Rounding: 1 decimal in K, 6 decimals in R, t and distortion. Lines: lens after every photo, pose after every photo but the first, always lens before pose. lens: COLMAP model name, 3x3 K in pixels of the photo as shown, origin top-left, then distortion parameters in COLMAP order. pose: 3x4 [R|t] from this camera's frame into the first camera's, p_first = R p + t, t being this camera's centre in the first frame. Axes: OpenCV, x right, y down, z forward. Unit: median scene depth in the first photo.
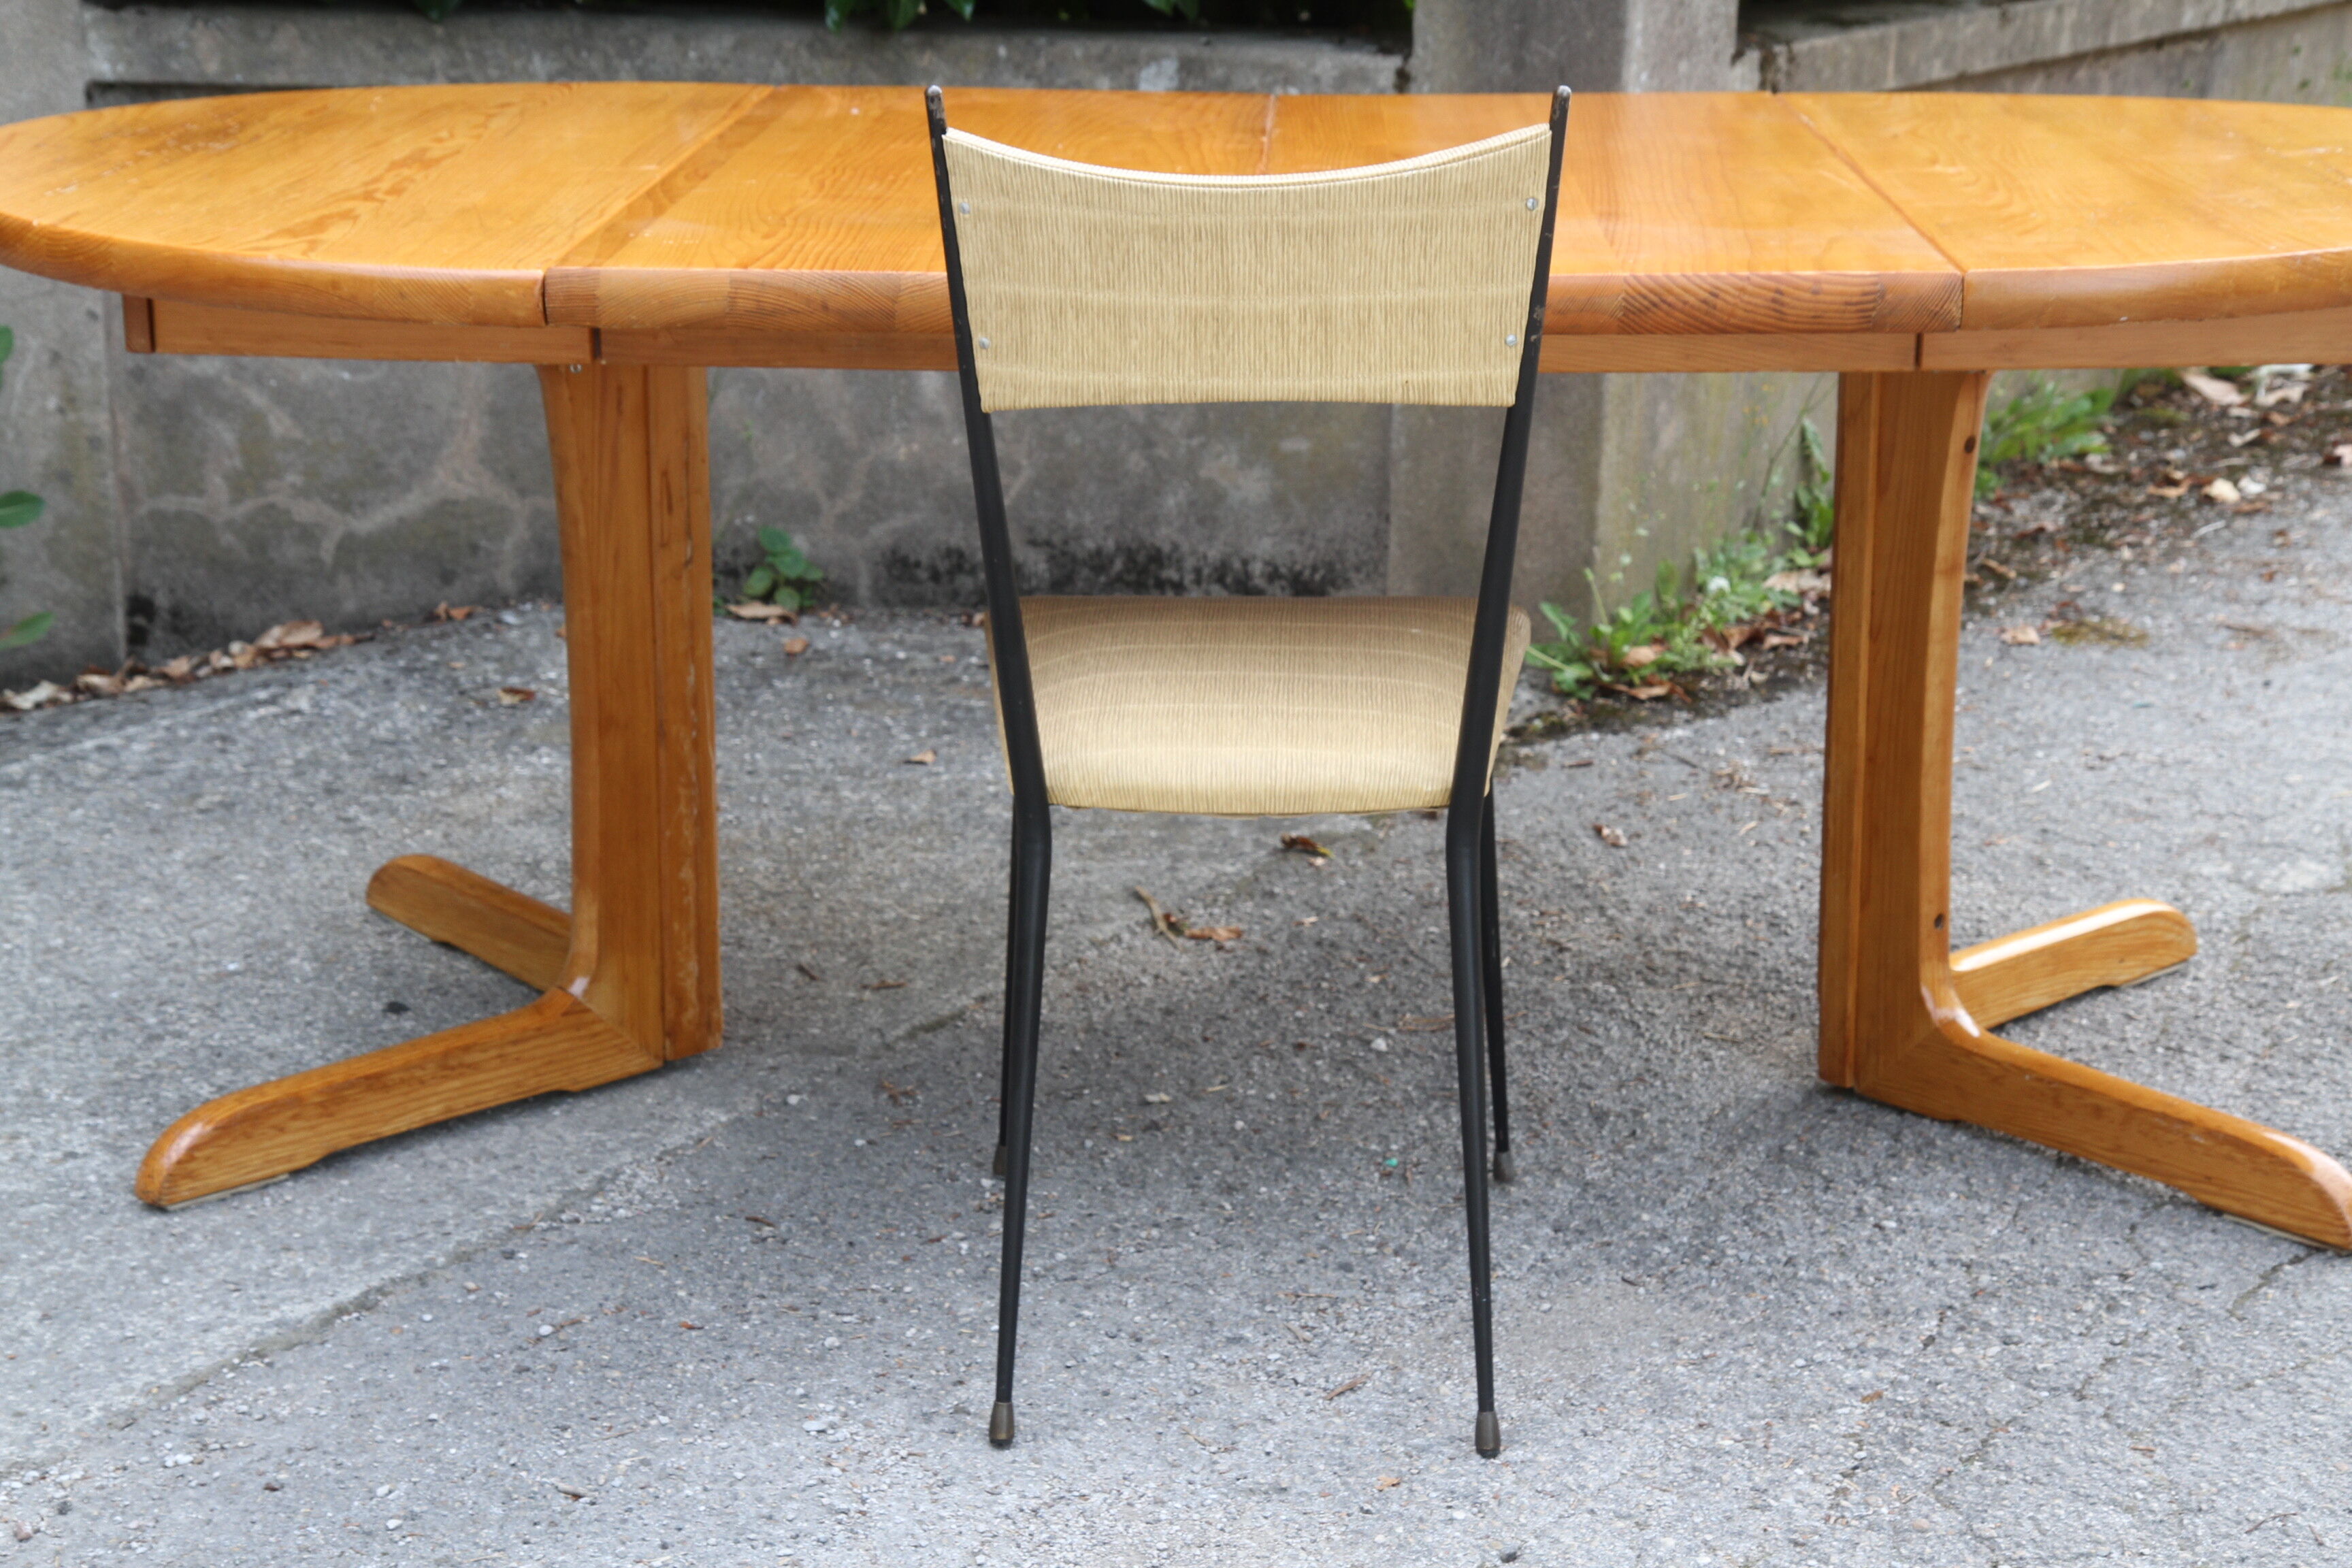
lens RADIAL K [[3858.9, 0, 1167.7], [0, 3858.9, 830.6], [0, 0, 1]] dist [0.140965, 0.490601]
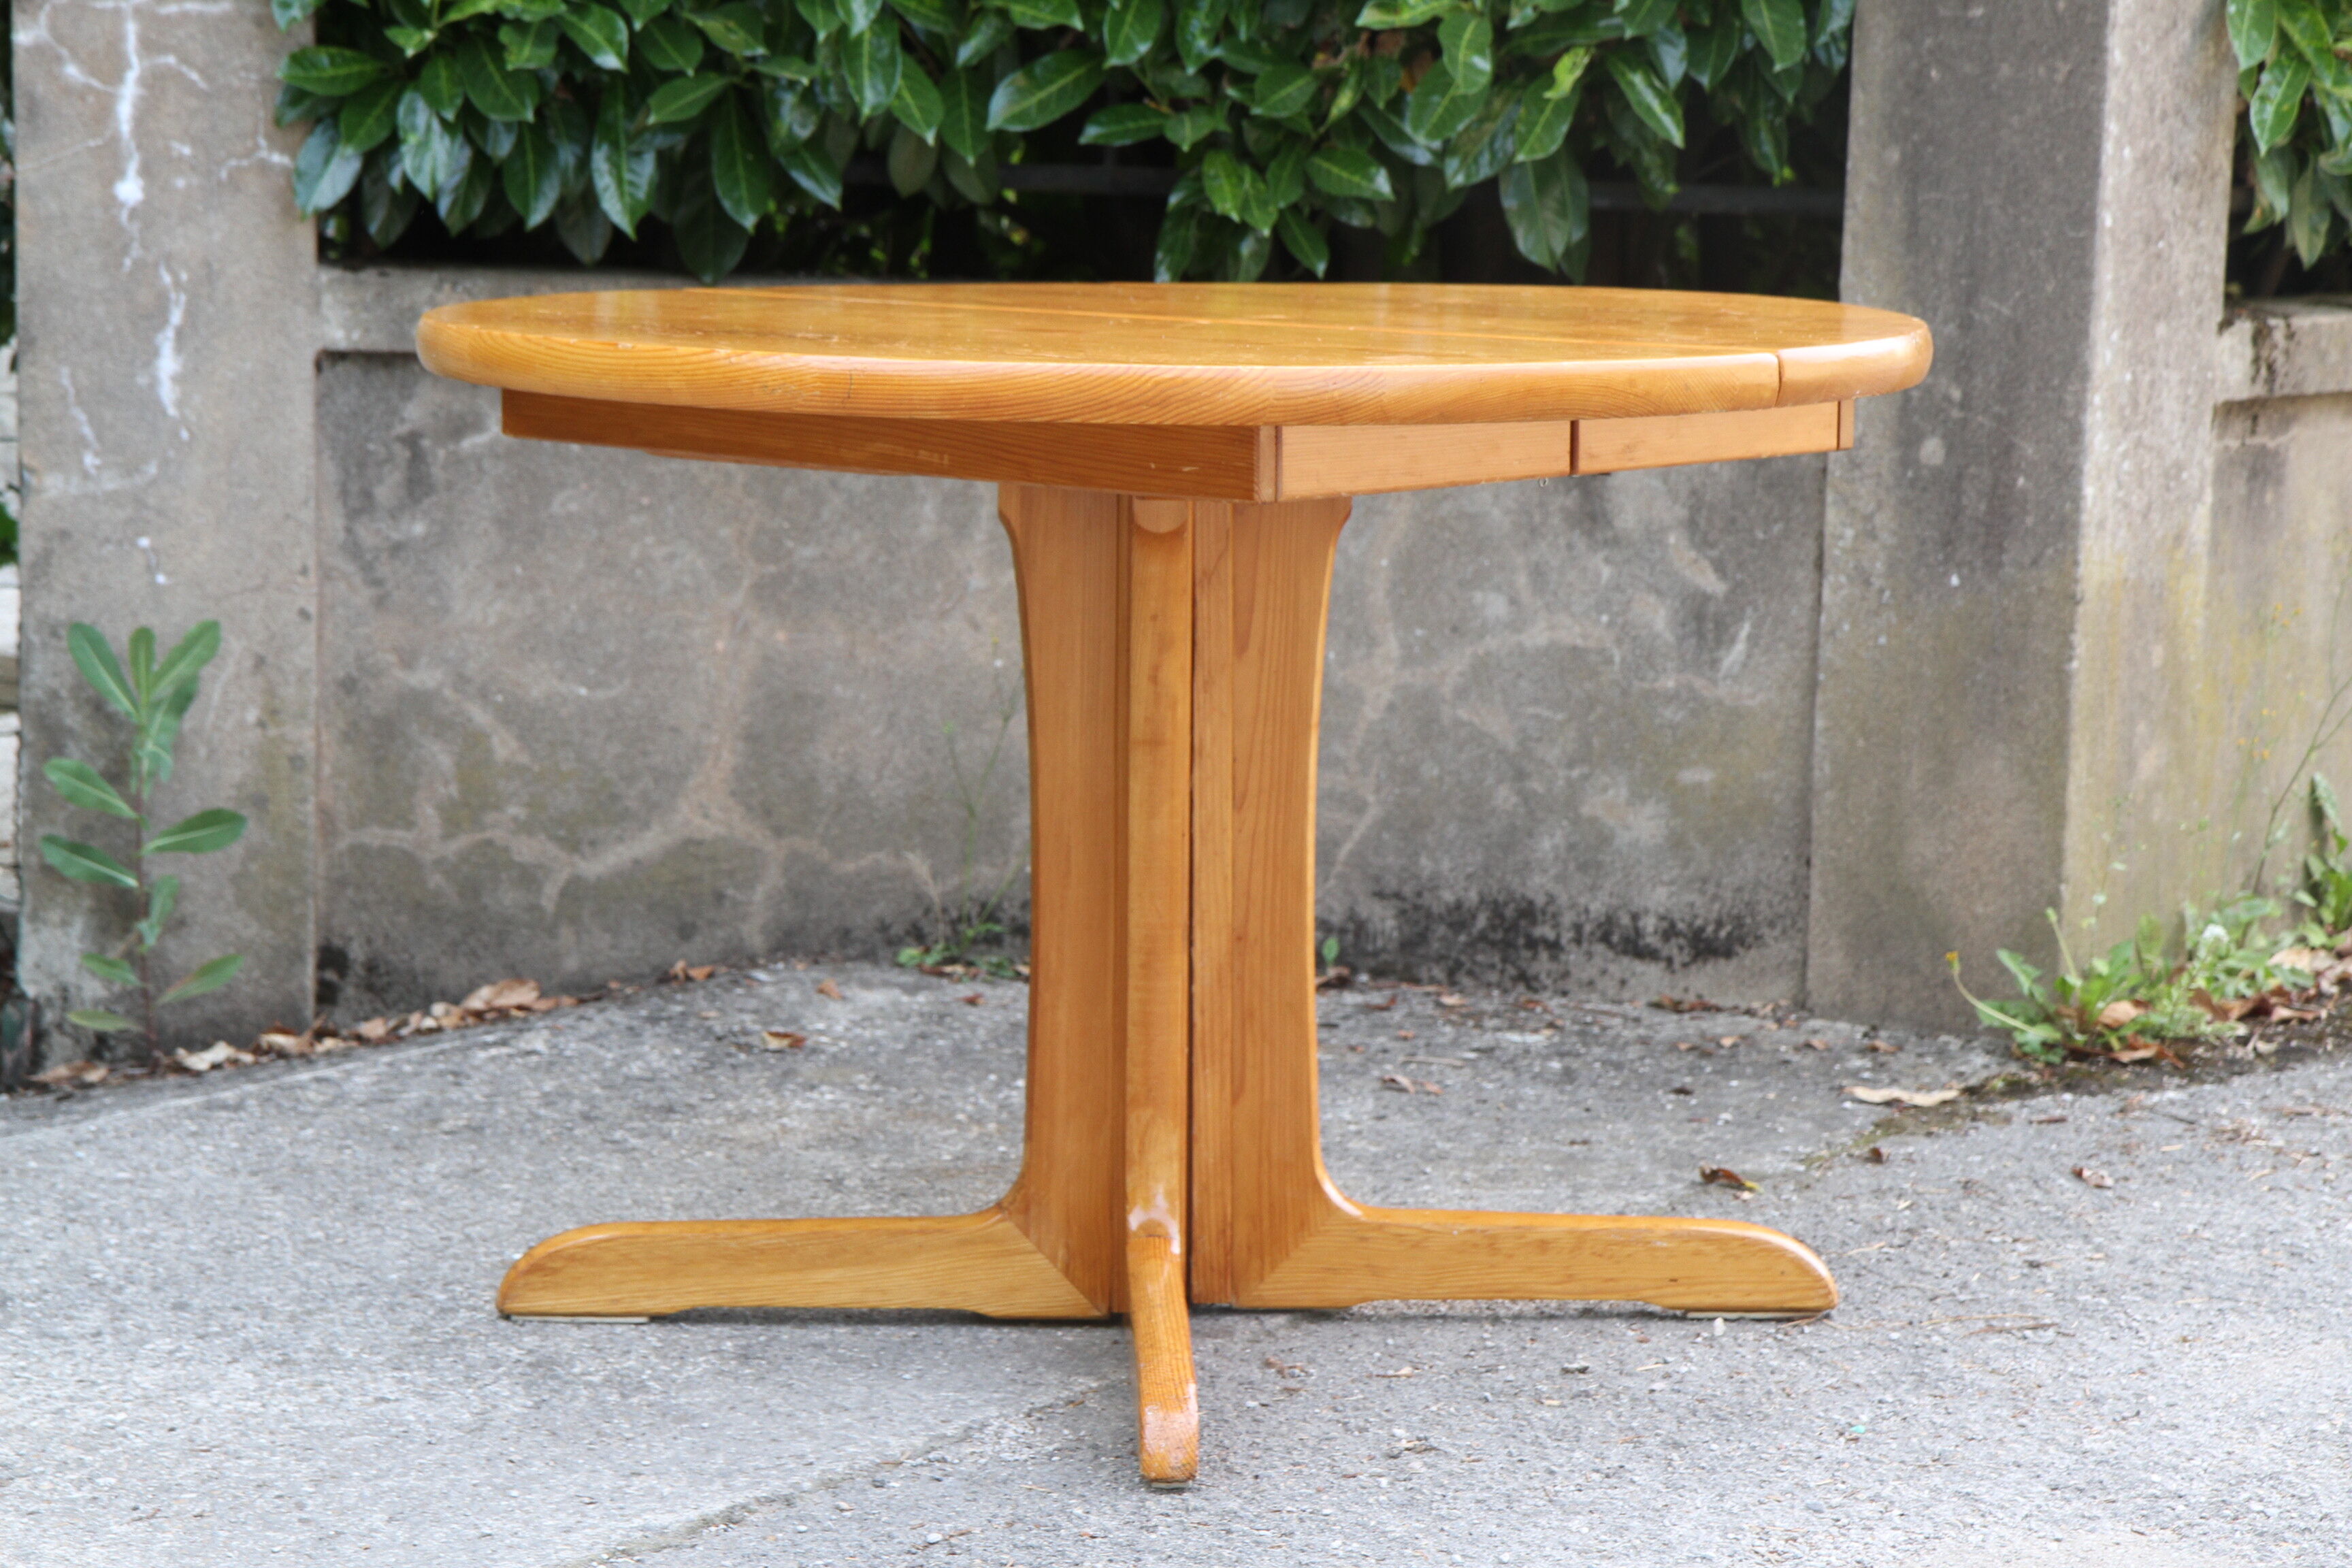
lens RADIAL K [[5480.7, 0, 1186.9], [0, 5480.7, 837.9], [0, 0, 1]] dist [0.332991, 0.648989]
pose [[0.999280, 0.008670, -0.036941, -0.039230], [-0.014405, 0.987344, -0.157936, 0.121858], [0.035105, 0.158354, 0.986758, -0.213597]]
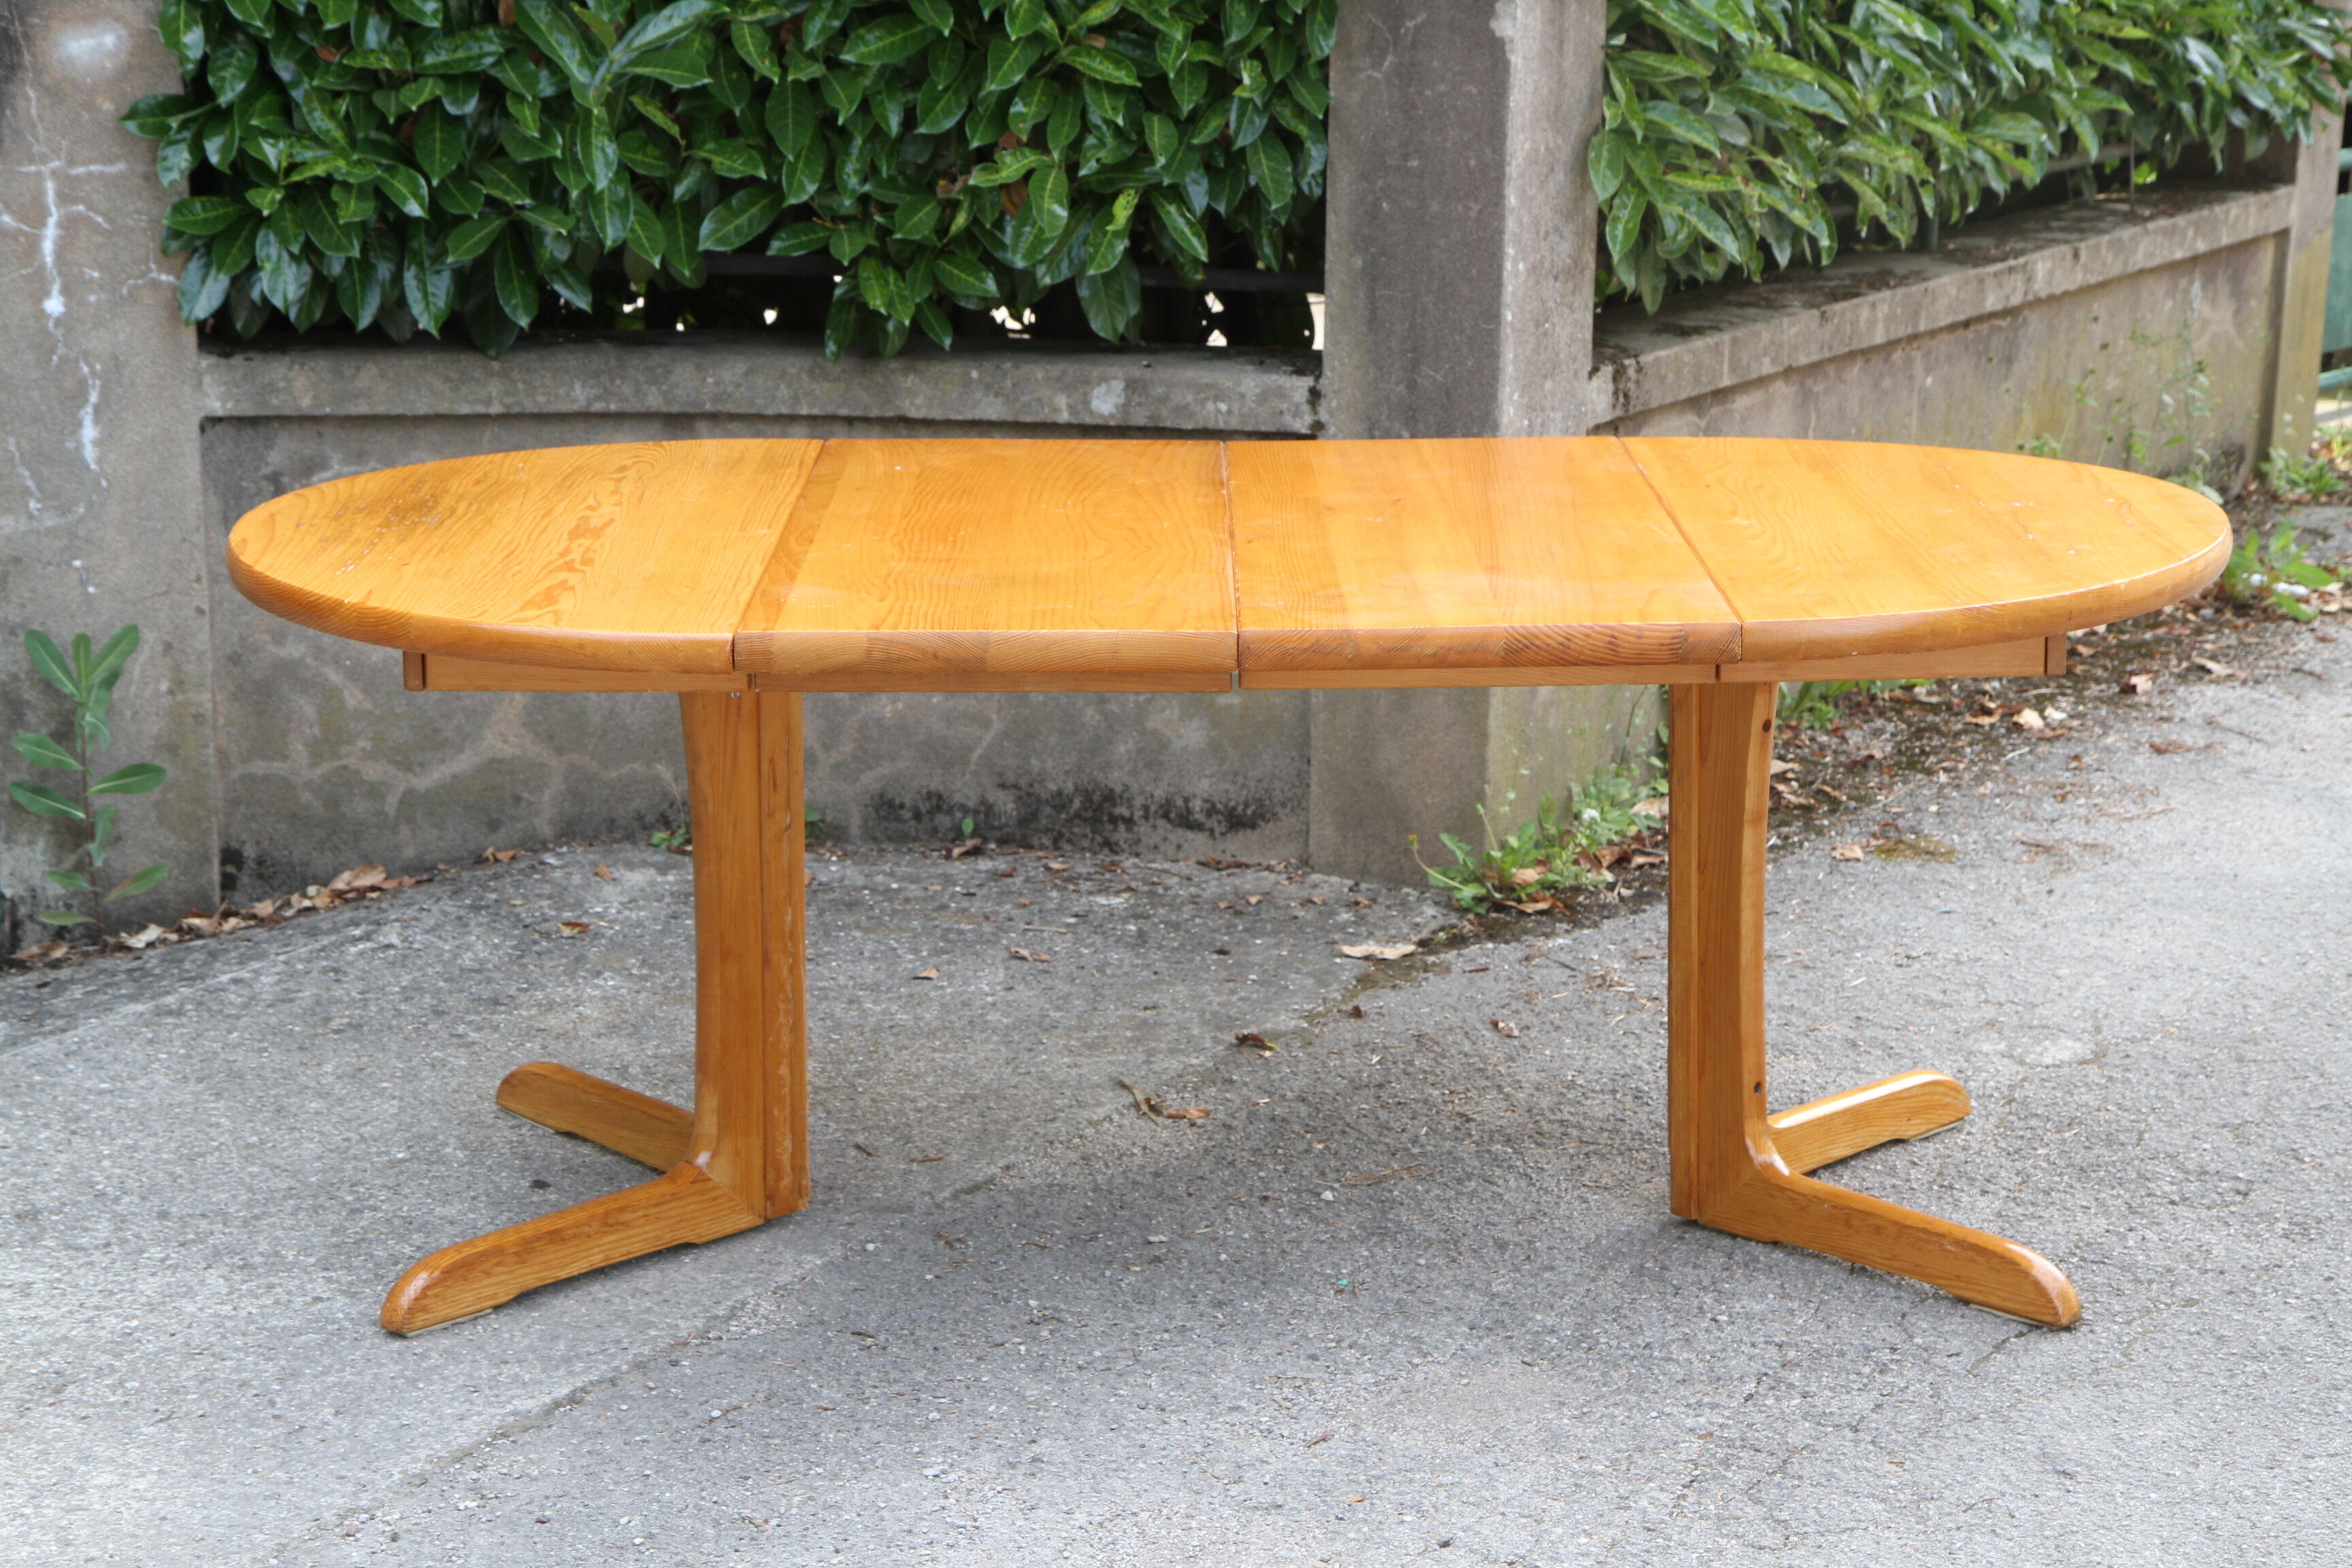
lens RADIAL K [[4393.3, 0, 1180.6], [0, 4393.3, 822.6], [0, 0, 1]] dist [0.213242, 0.511479]
pose [[0.998988, -0.017276, 0.041516, -0.043484], [0.019323, 0.998591, -0.049421, 0.003190], [-0.040603, 0.050174, 0.997915, -0.377879]]
